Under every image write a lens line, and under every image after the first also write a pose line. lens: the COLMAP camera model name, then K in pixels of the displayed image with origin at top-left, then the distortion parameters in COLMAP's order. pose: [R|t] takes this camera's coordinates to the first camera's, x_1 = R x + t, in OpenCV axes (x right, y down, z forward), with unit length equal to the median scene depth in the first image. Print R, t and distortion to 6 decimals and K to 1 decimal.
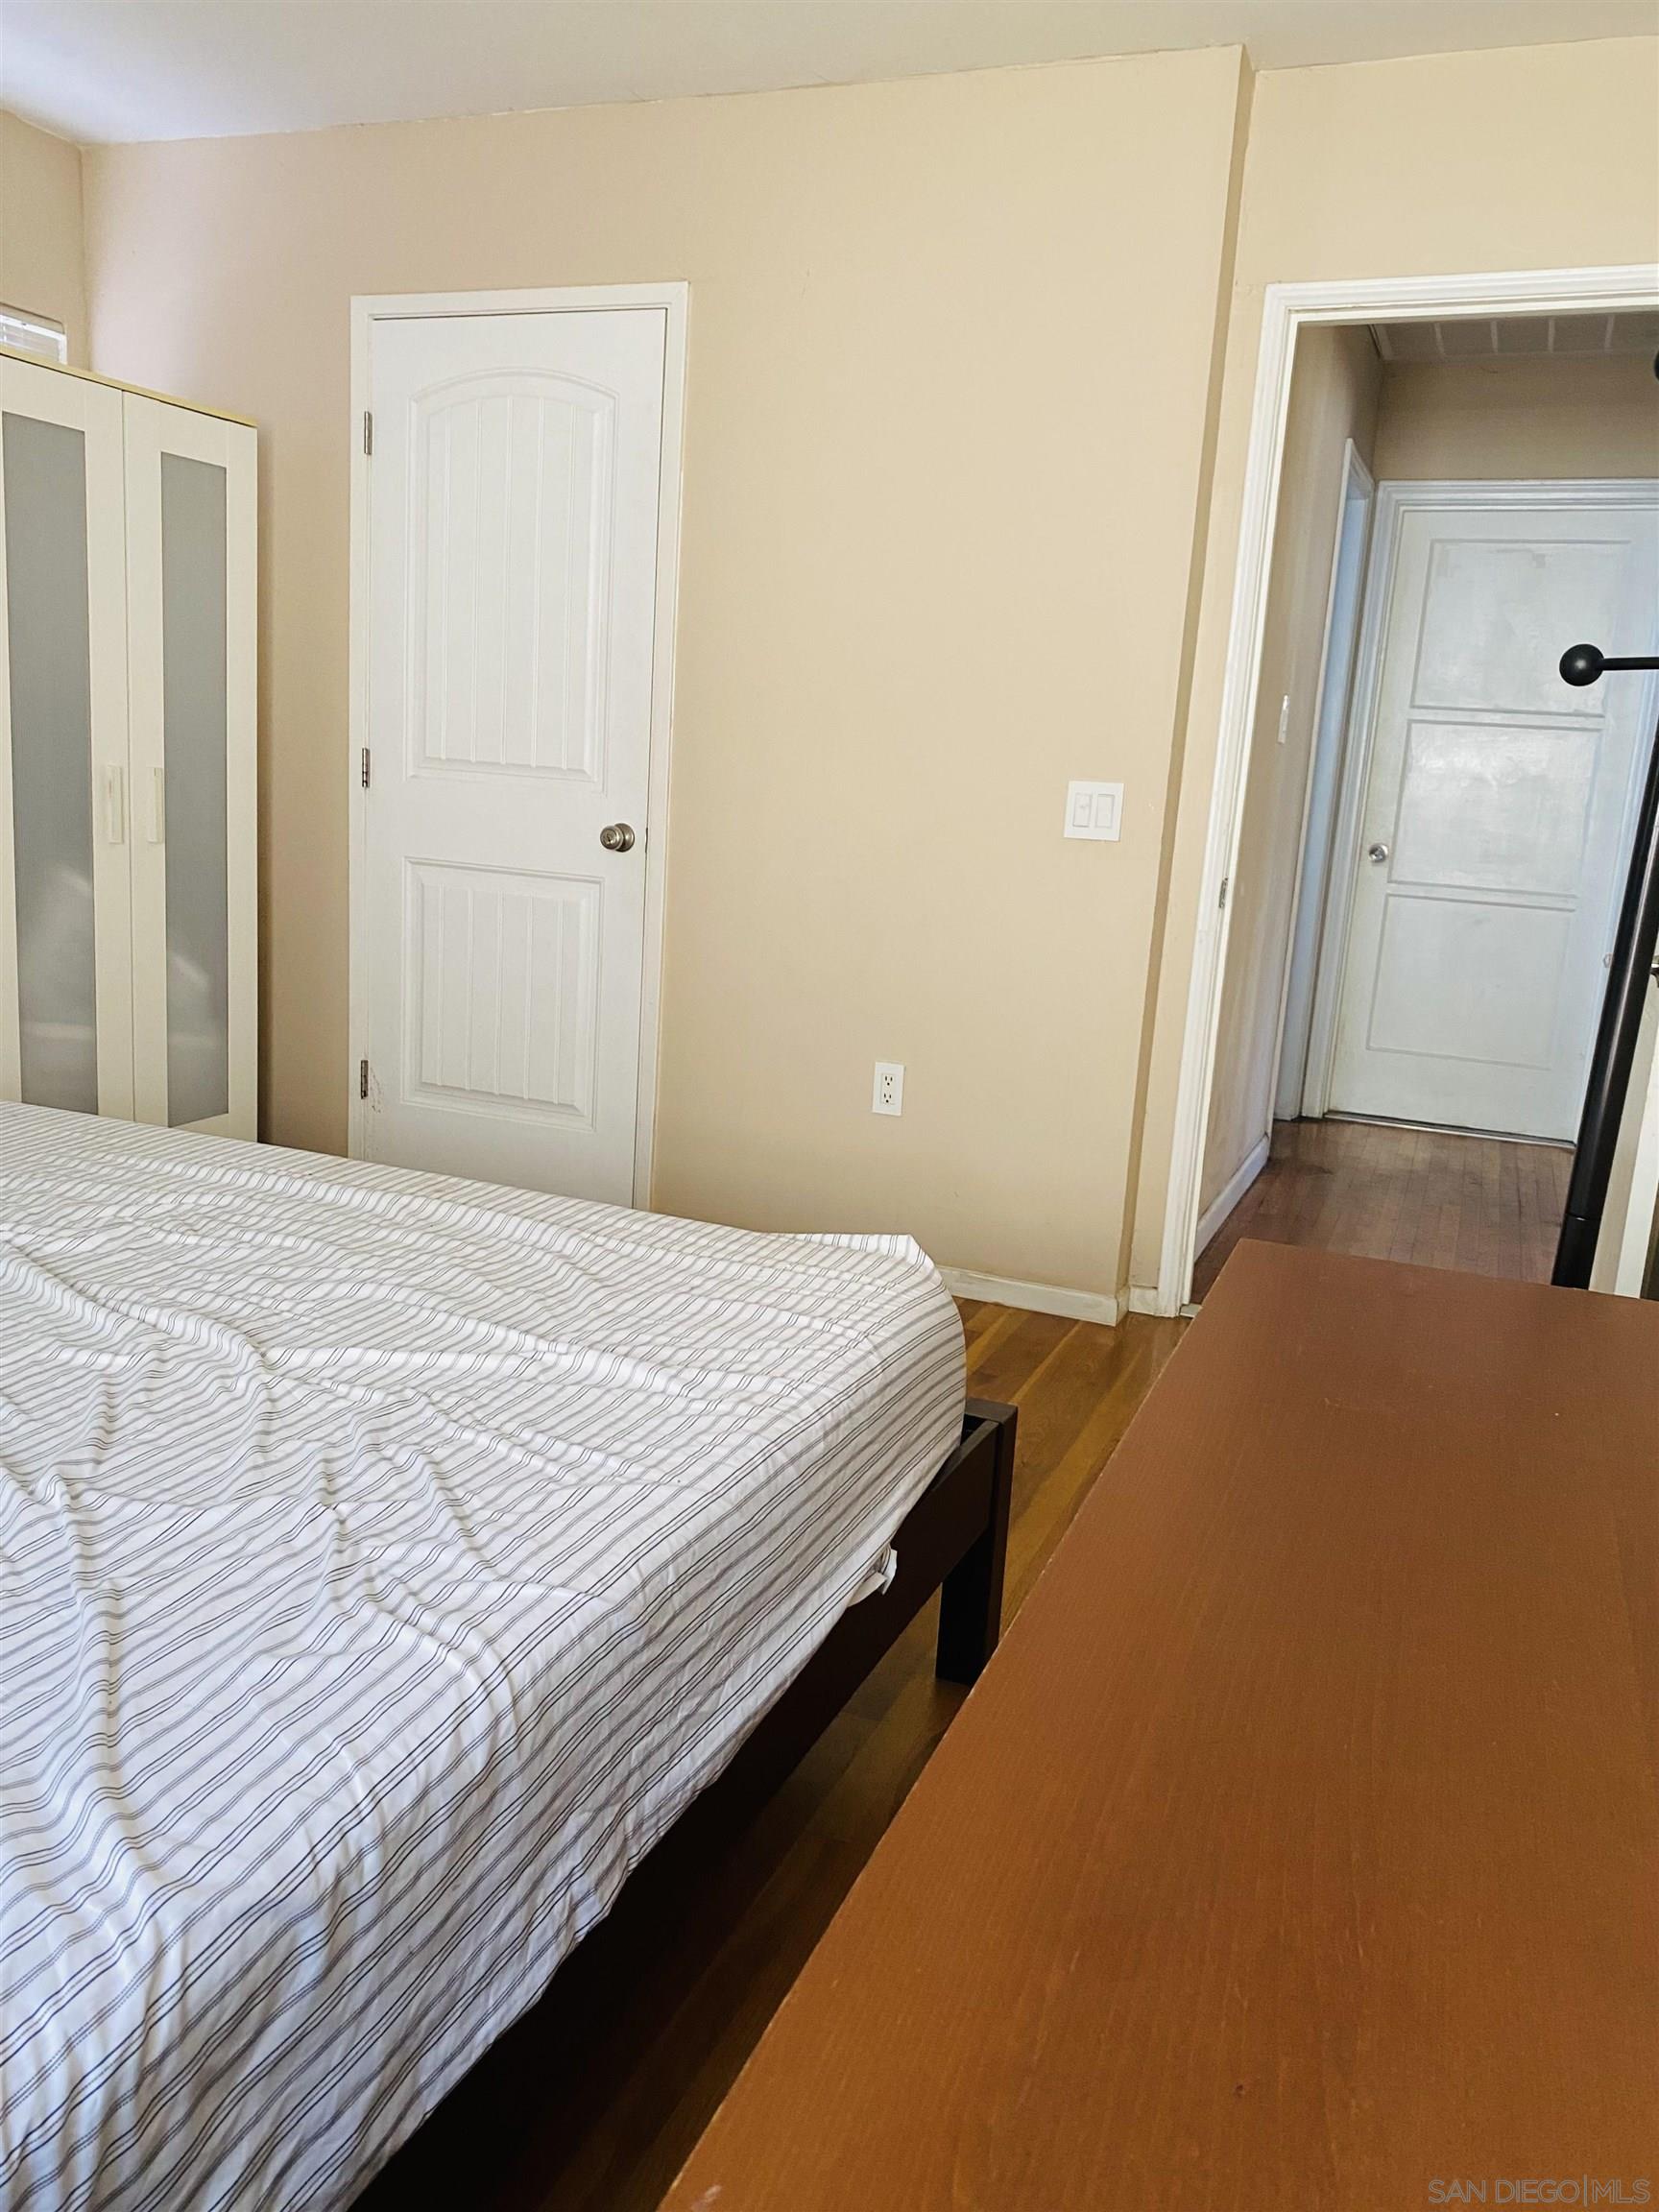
lens RADIAL K [[1683.4, 0, 829.5], [0, 1683.4, 1106.0], [0, 0, 1]] dist [0.000653, 0.000252]
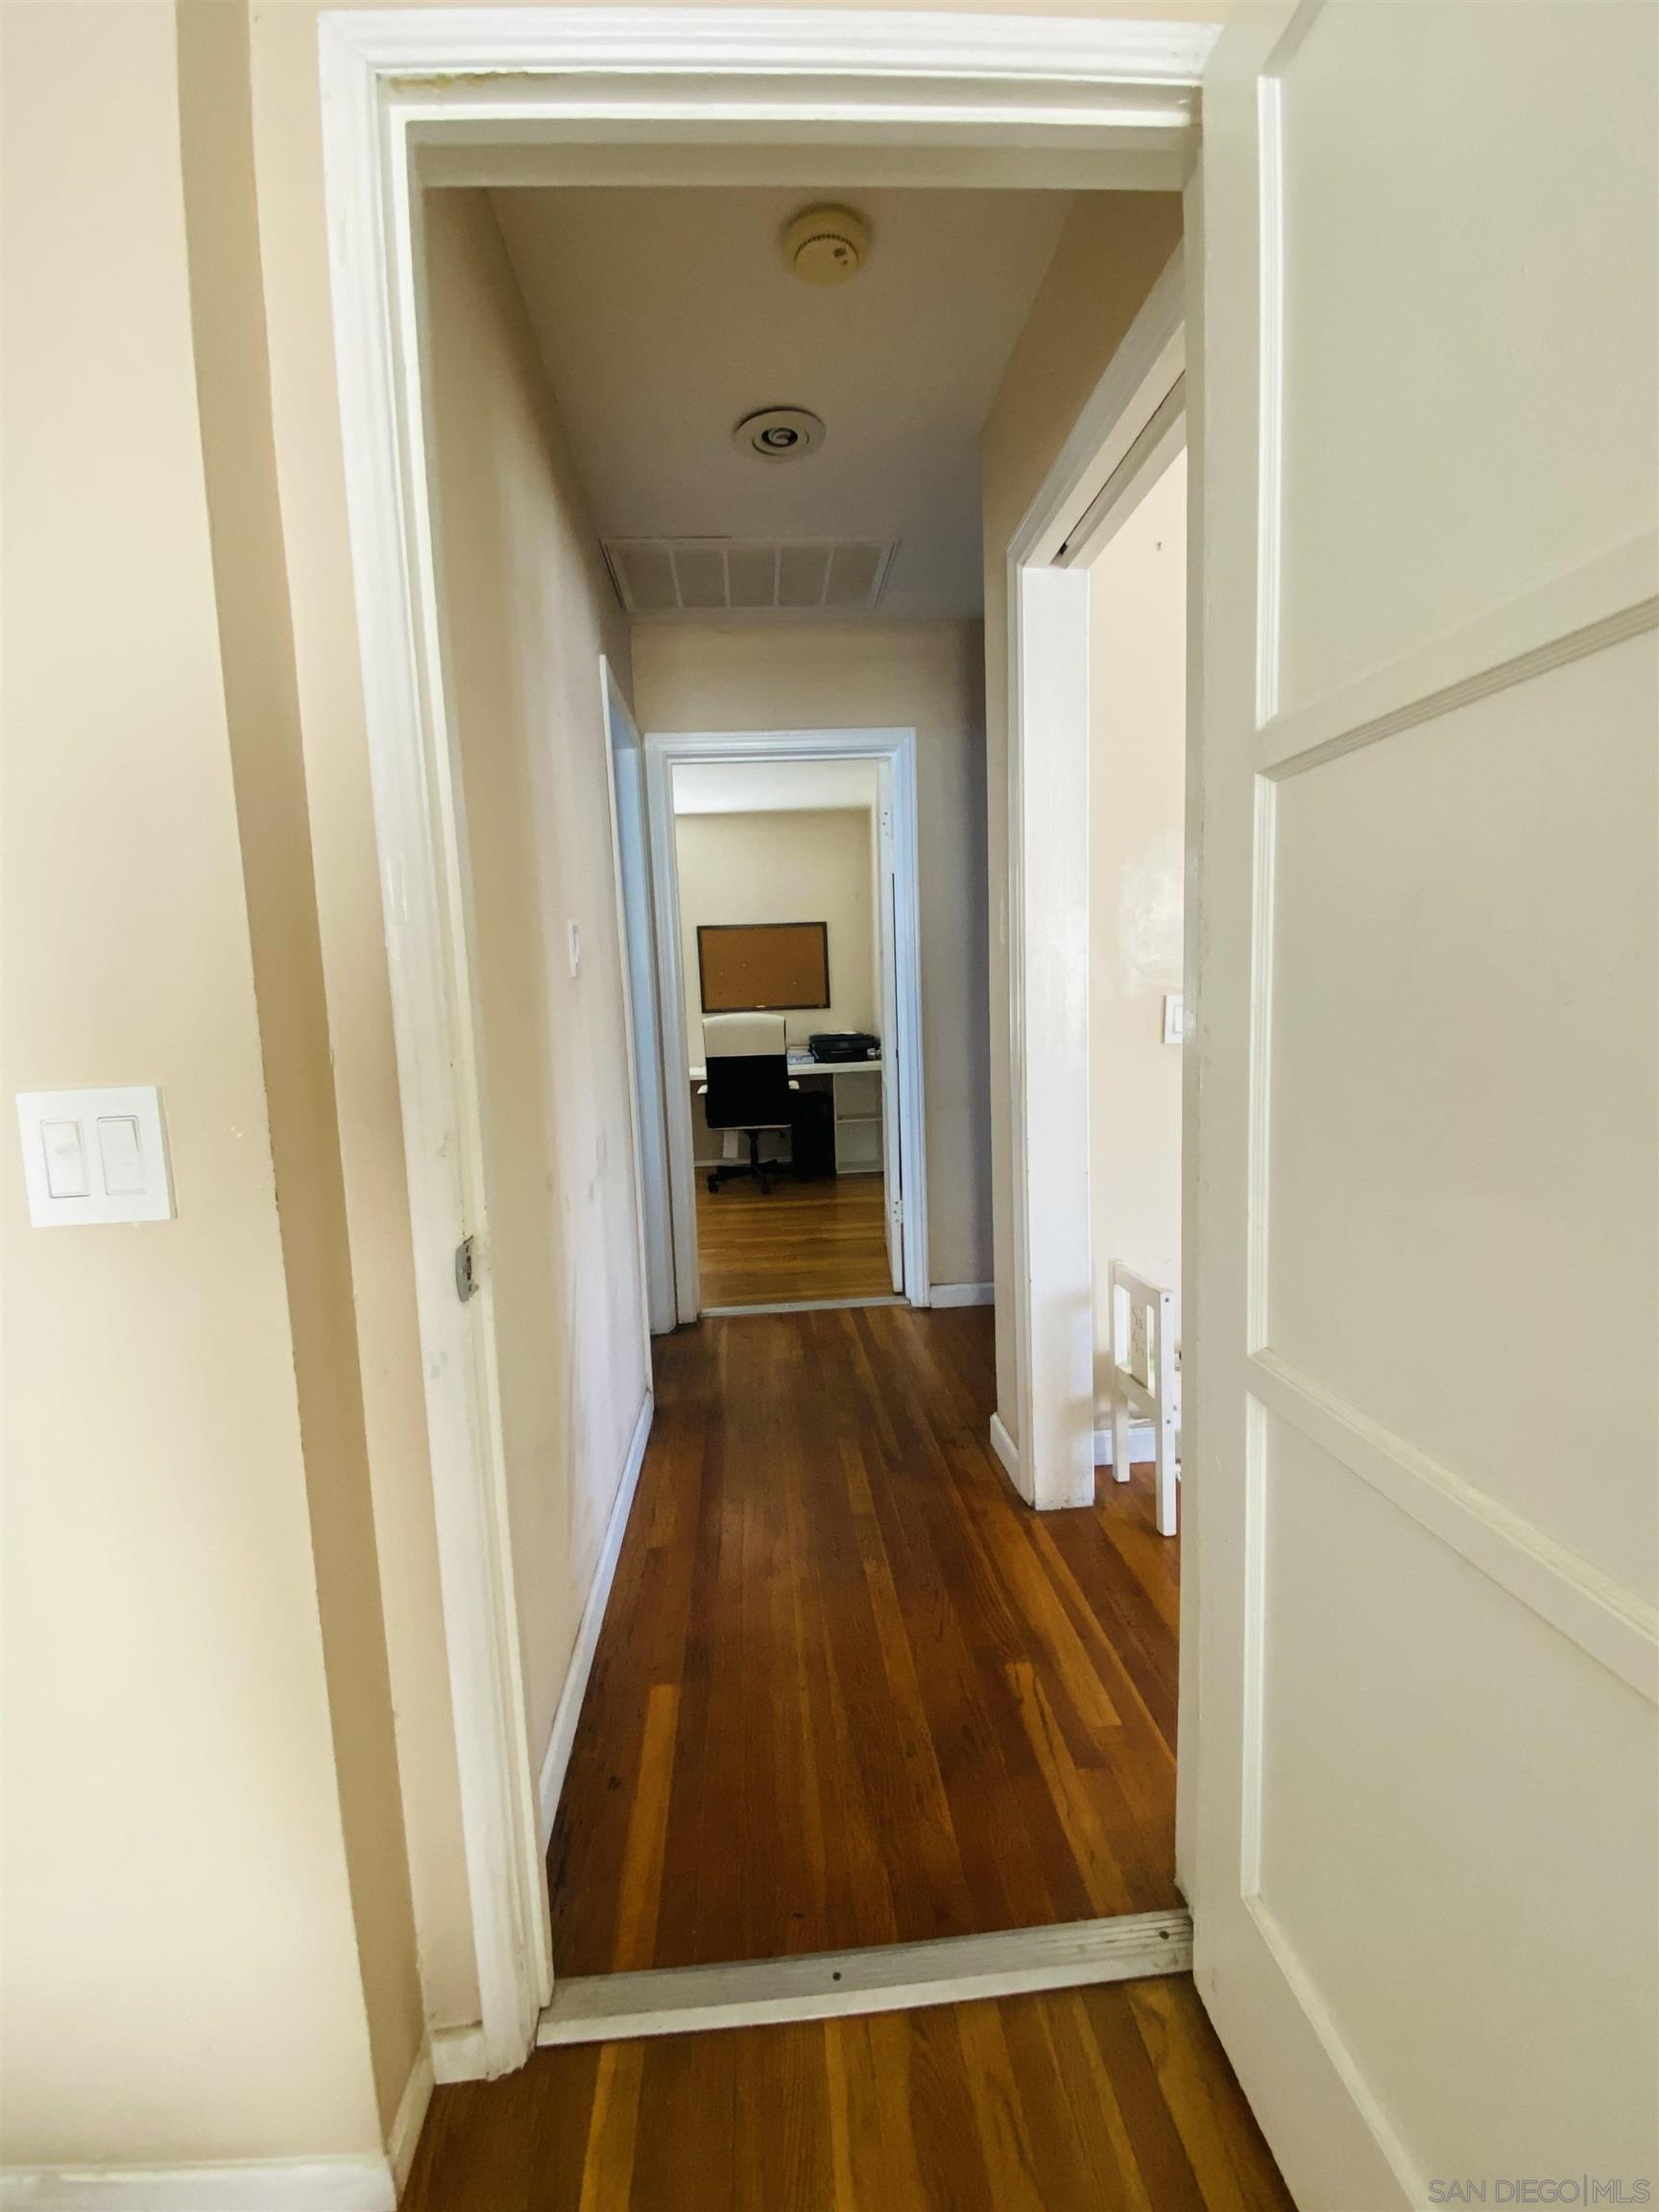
lens RADIAL K [[887.8, 0, 829.5], [0, 887.8, 1106.0], [0, 0, 1]] dist [-0.000190, -0.000010]
pose [[0.882874, -0.144698, 0.446762, 0.166100], [0.185568, 0.981417, -0.048849, -0.107598], [-0.431392, 0.126032, 0.893318, 0.543520]]
